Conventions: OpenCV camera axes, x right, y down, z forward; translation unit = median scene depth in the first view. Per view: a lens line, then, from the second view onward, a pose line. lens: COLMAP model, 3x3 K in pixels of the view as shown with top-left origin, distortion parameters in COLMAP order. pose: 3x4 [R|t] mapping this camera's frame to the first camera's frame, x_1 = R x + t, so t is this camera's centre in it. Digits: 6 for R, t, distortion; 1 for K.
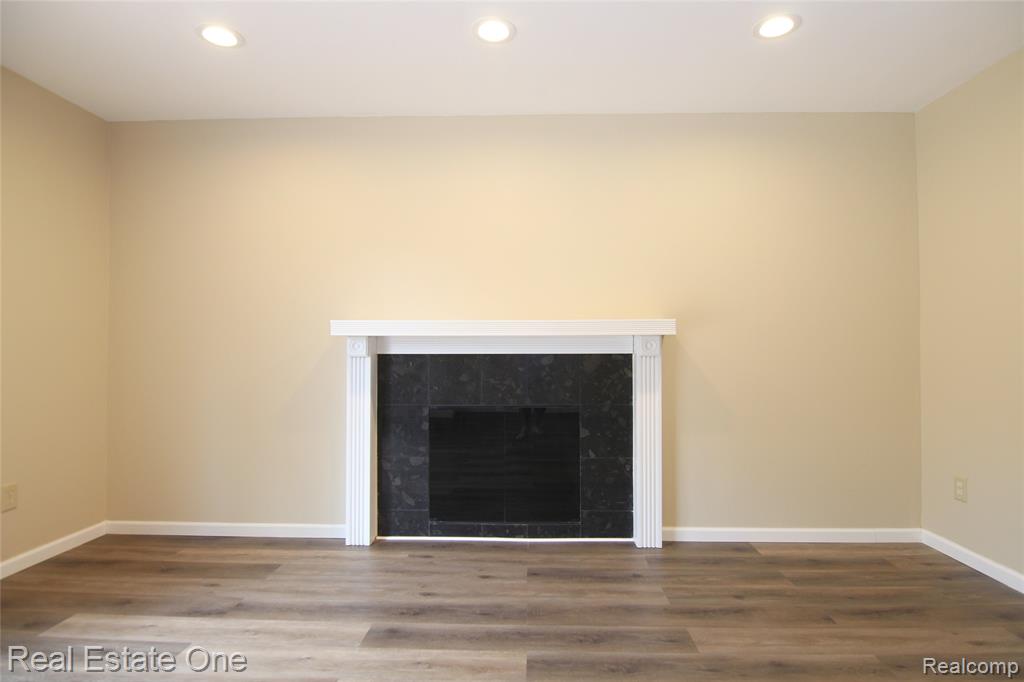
lens RADIAL K [[518.1, 0, 523.8], [0, 518.1, 341.9], [0, 0, 1]] dist [-0.017416, 0.000007]
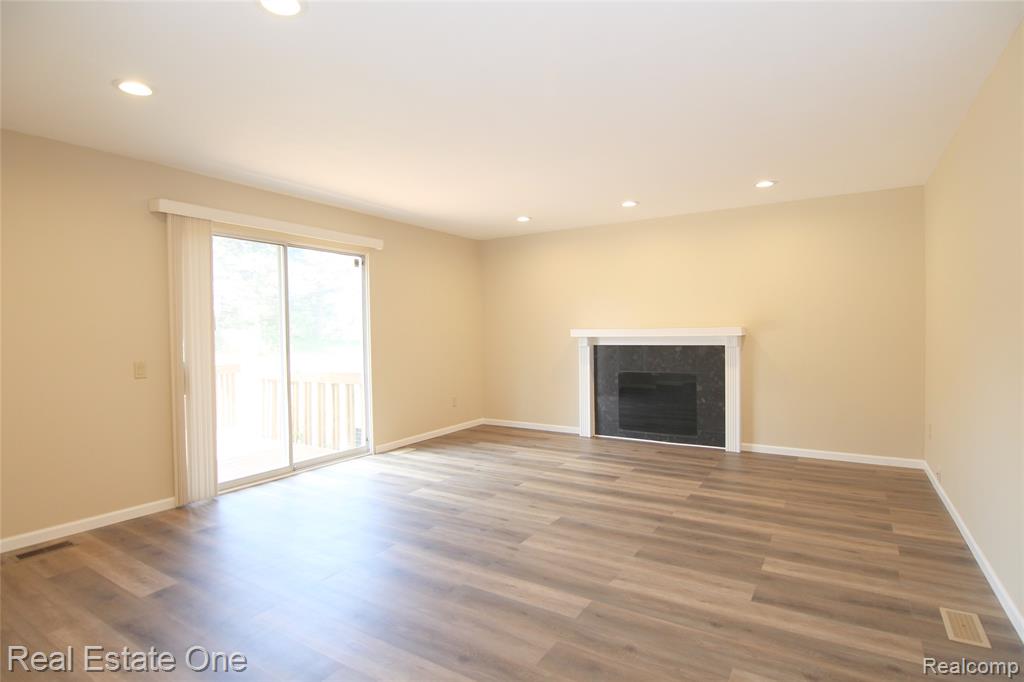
lens RADIAL K [[518.1, 0, 523.8], [0, 518.1, 341.9], [0, 0, 1]] dist [-0.017416, 0.000007]
pose [[0.864998, -0.001476, -0.501772, 0.502435], [0.020629, 0.999255, 0.032623, -0.061799], [0.501350, -0.038569, 0.864384, -0.896382]]
